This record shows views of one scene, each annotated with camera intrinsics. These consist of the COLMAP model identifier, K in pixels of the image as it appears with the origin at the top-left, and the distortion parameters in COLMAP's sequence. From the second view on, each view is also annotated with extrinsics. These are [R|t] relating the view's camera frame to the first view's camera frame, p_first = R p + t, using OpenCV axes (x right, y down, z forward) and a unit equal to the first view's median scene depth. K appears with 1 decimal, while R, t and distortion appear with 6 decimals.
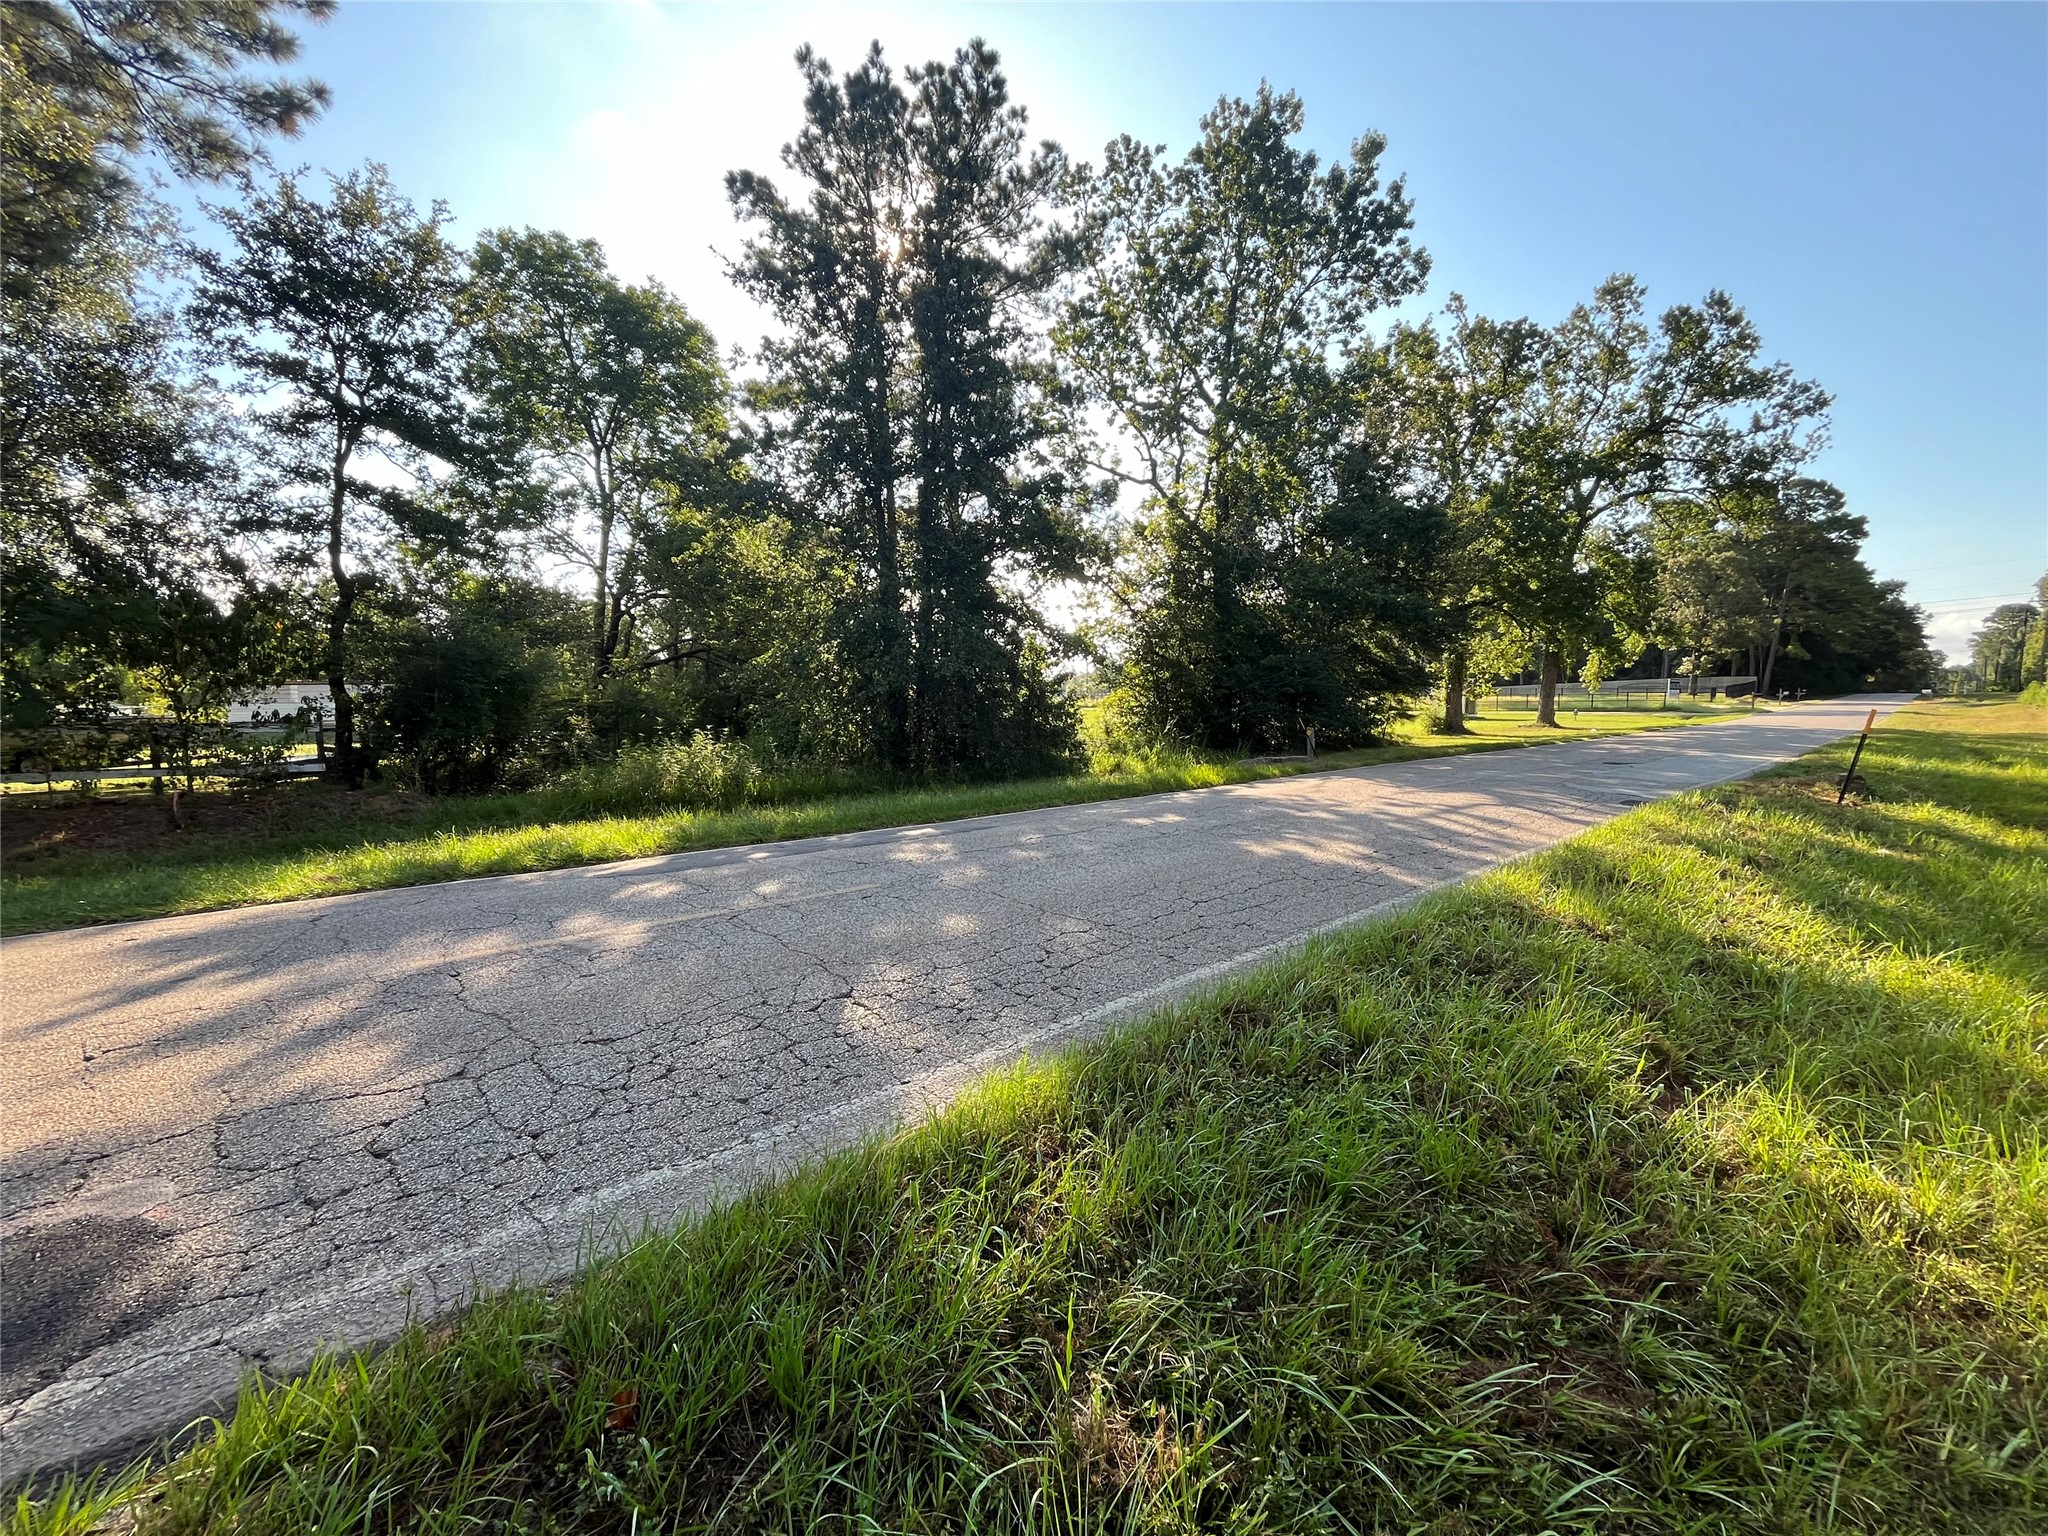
lens RADIAL K [[828.2, 0, 1024.0], [0, 828.2, 768.0], [0, 0, 1]] dist [0.011313, -0.000773]
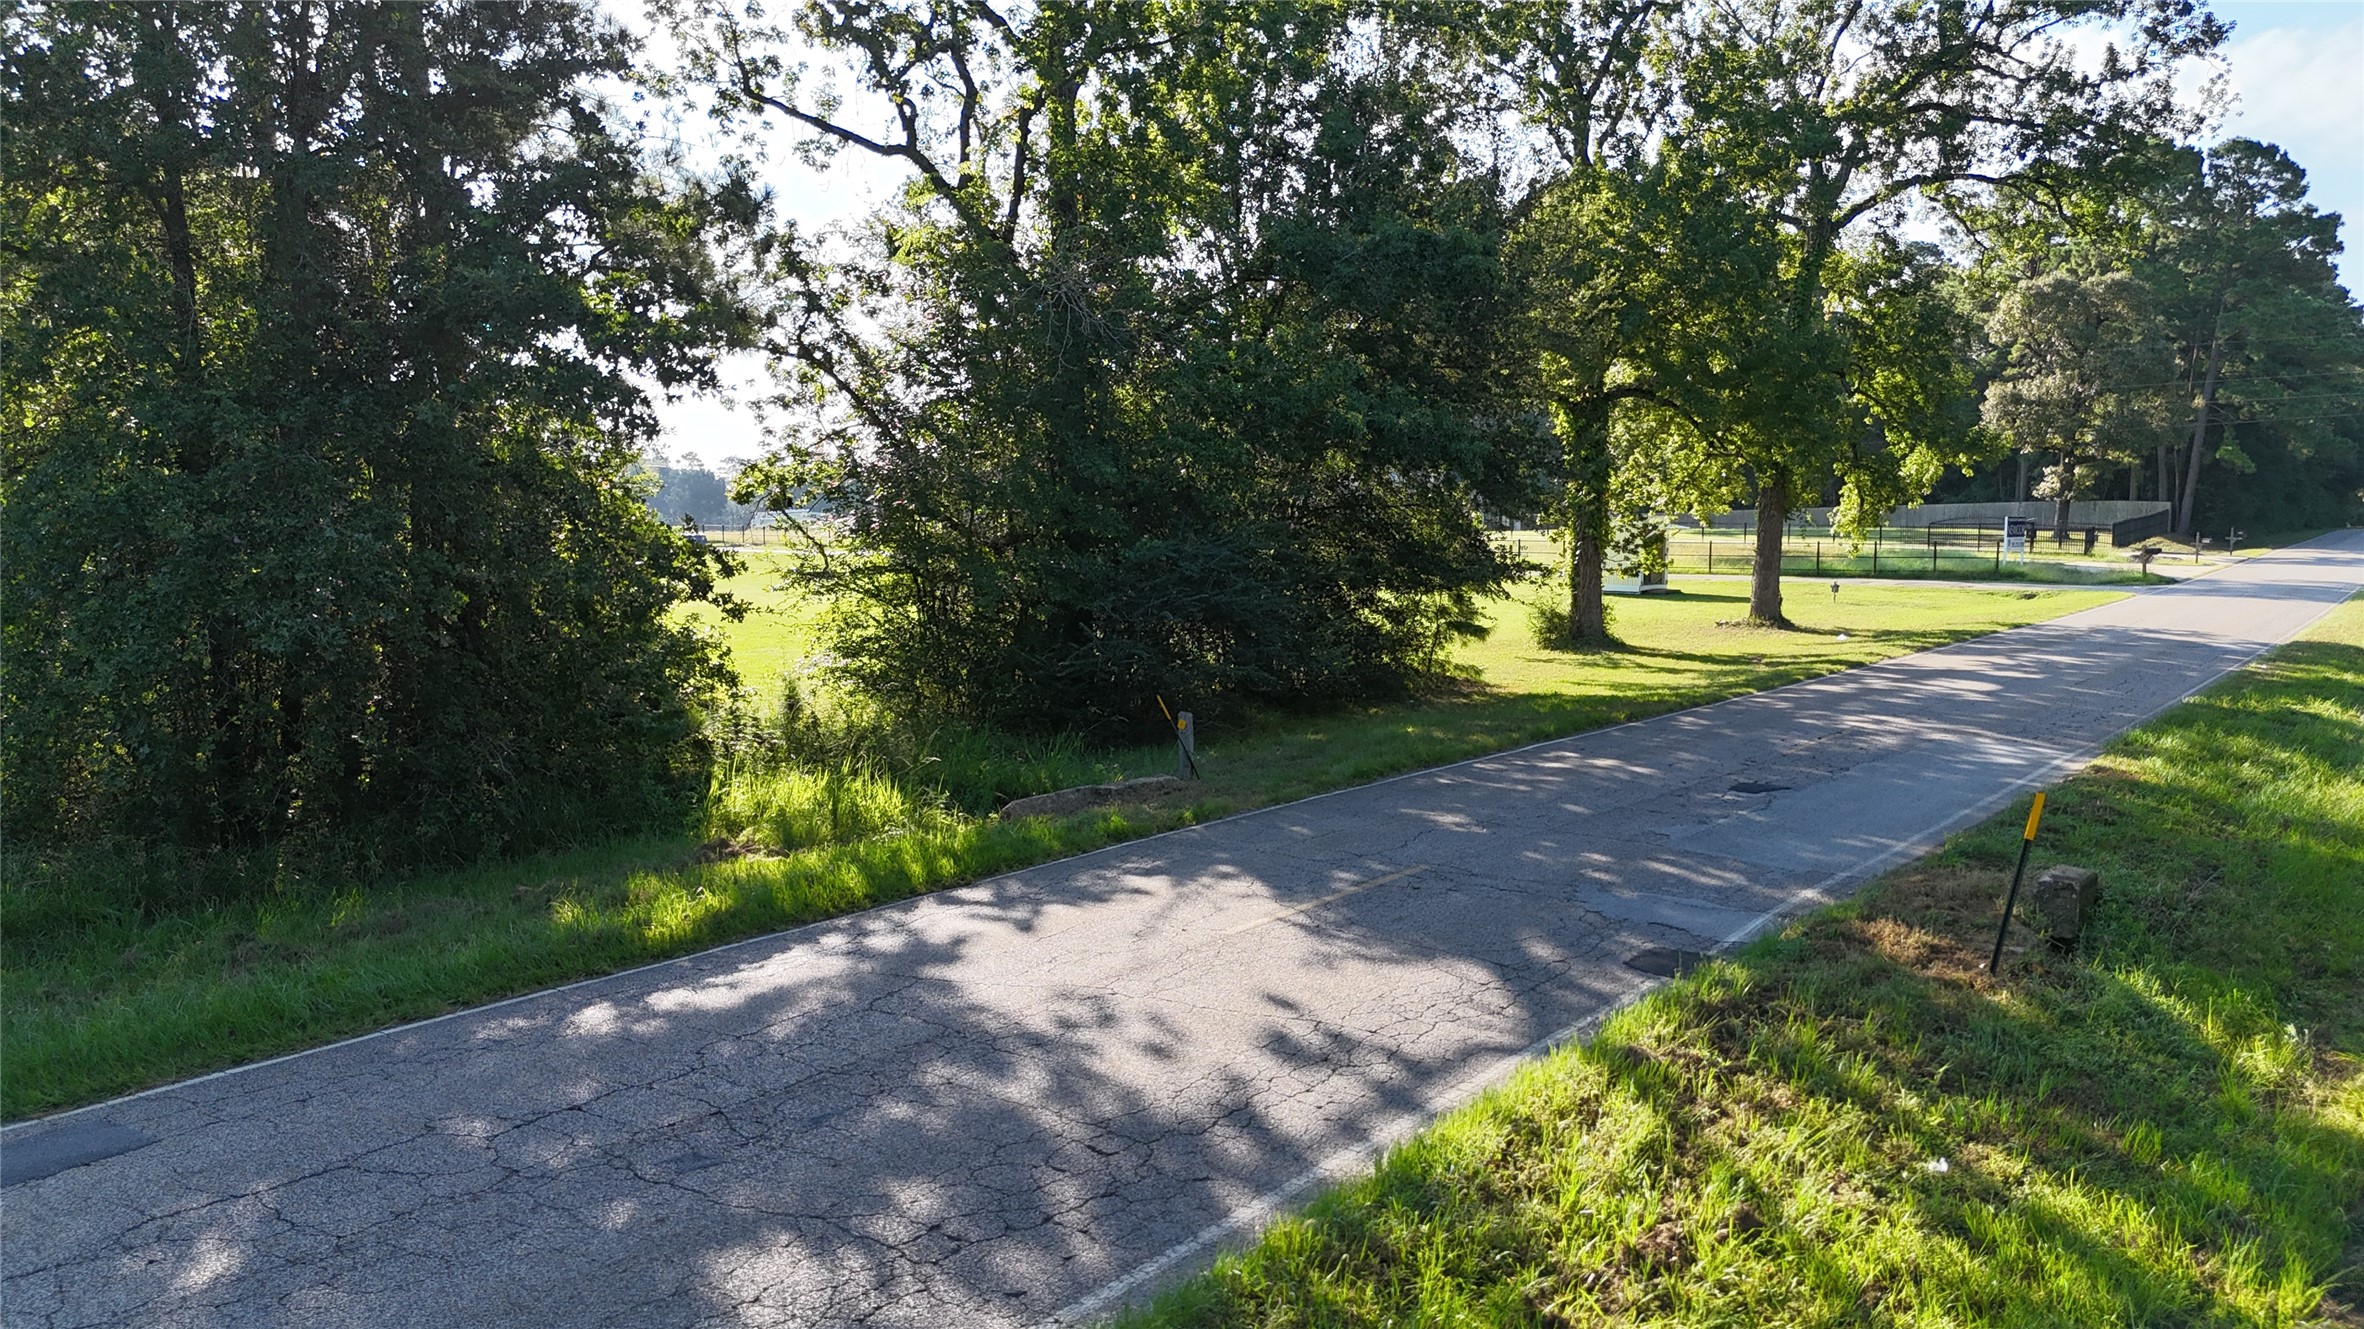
lens RADIAL K [[1742.5, 0, 1178.4], [0, 1742.5, 662.5], [0, 0, 1]] dist [0.078481, -0.060626]
pose [[0.981033, -0.007806, 0.193681, 0.073211], [0.006979, 0.999963, 0.004952, -0.041916], [-0.193713, -0.003507, 0.981052, 0.004360]]
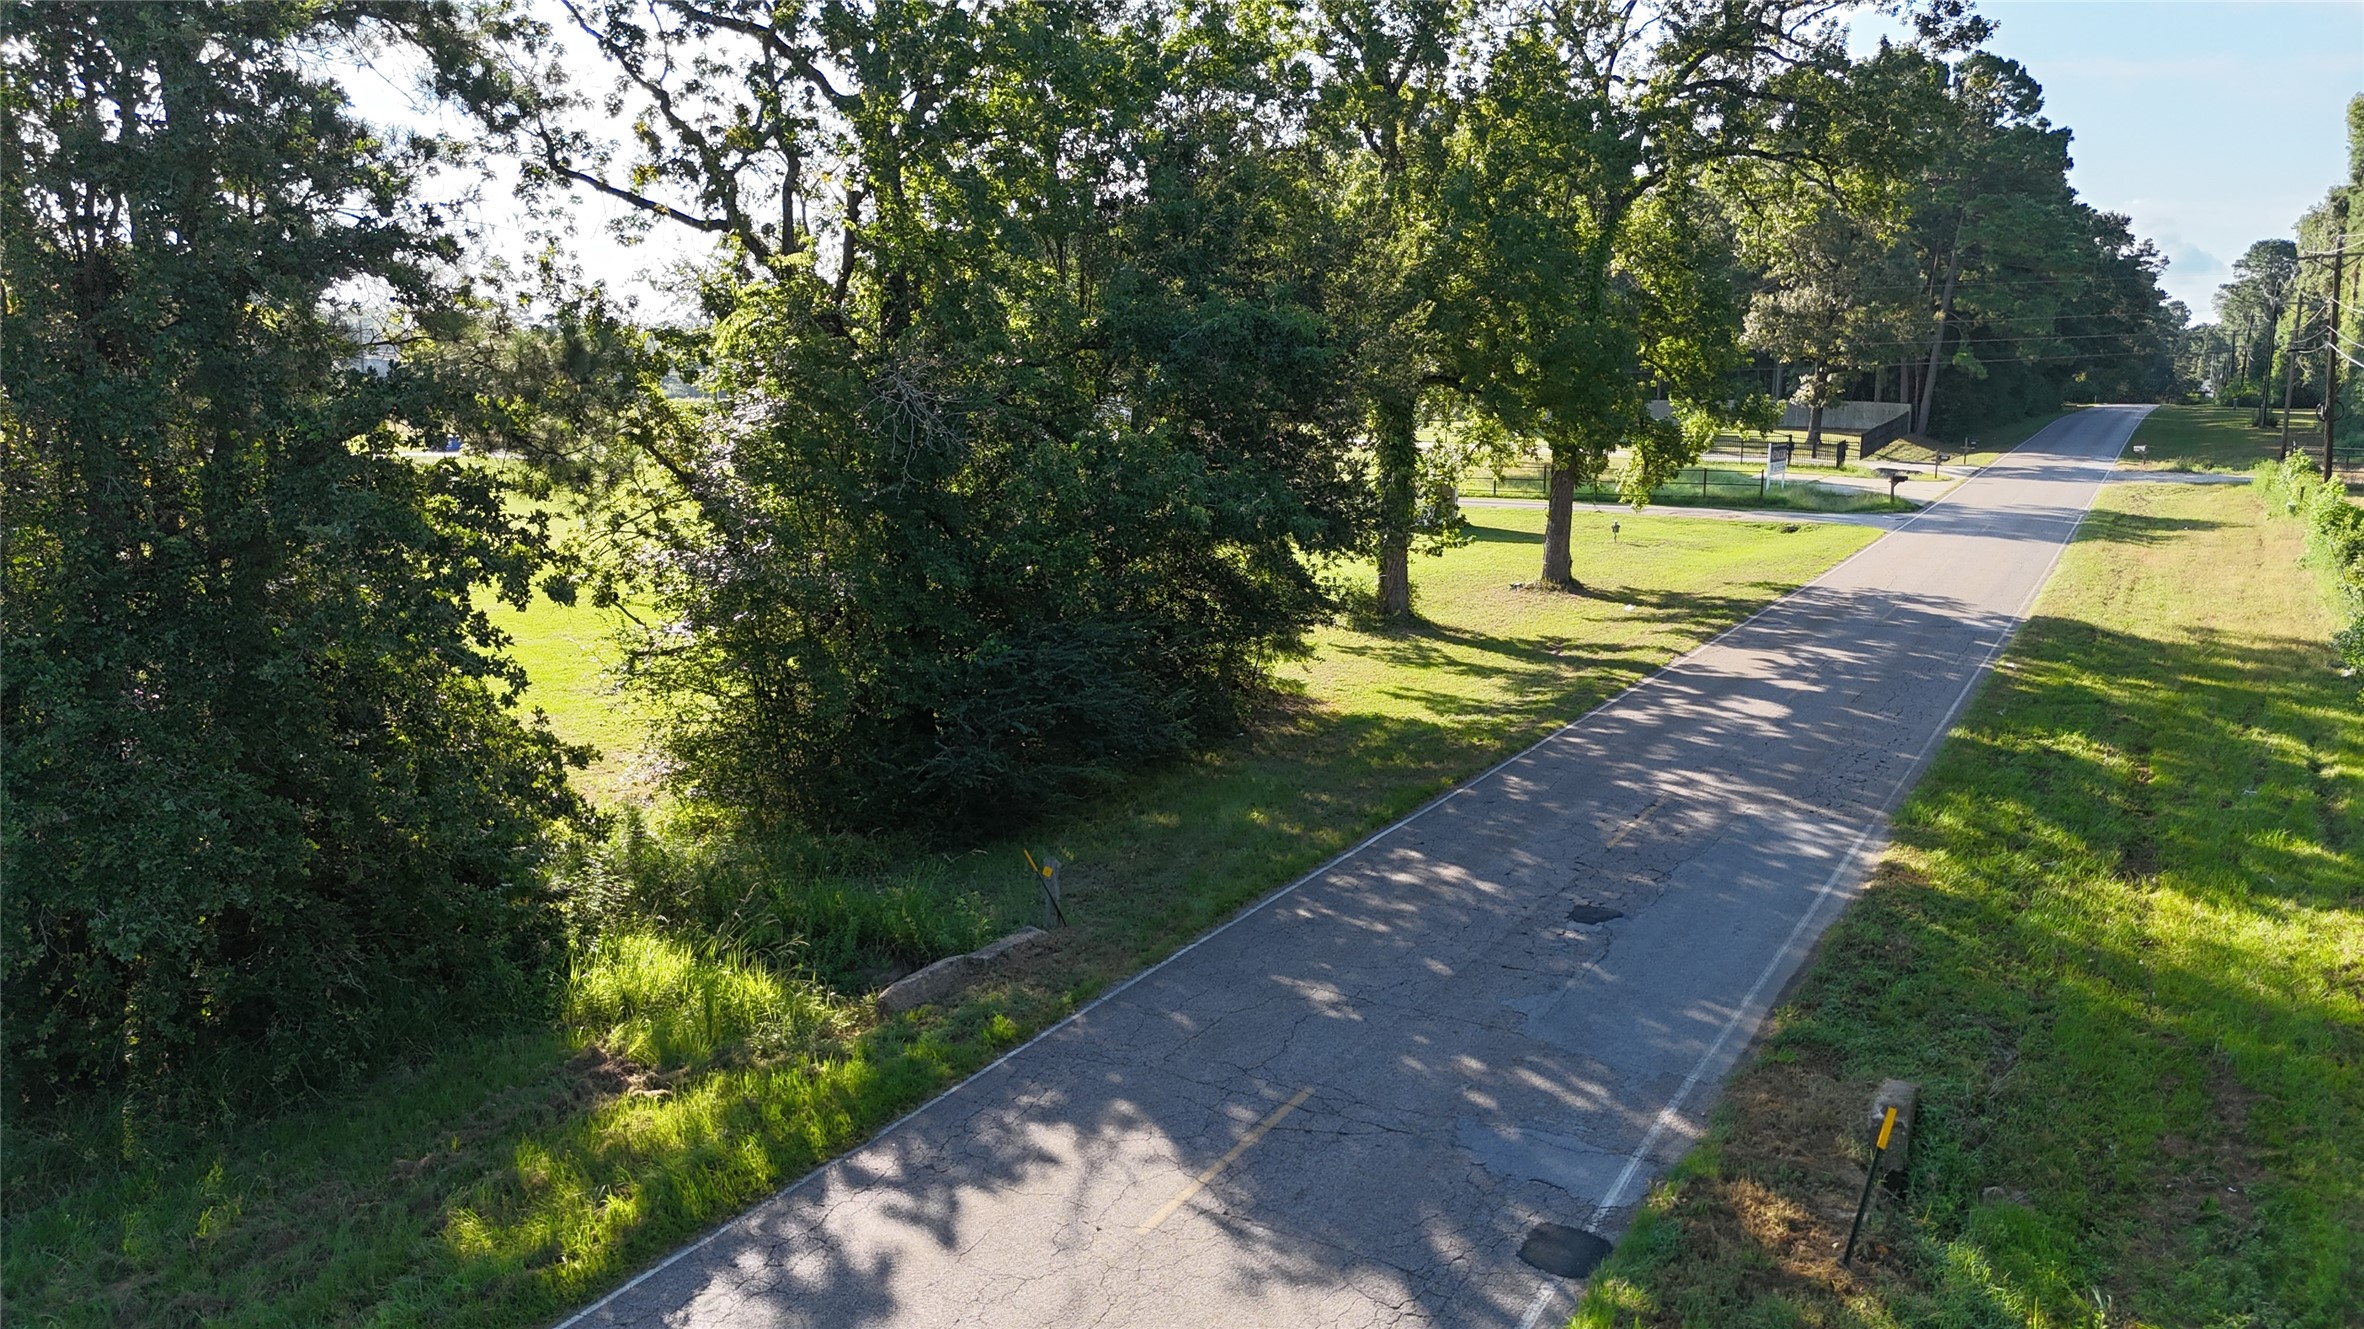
lens RADIAL K [[1751.8, 0, 1182.0], [0, 1751.8, 664.5], [0, 0, 1]] dist [0.097835, -0.092344]
pose [[0.947887, -0.045365, 0.315359, 0.049340], [0.018093, 0.995878, 0.088877, -0.127462], [-0.318091, -0.078539, 0.944801, 0.006101]]
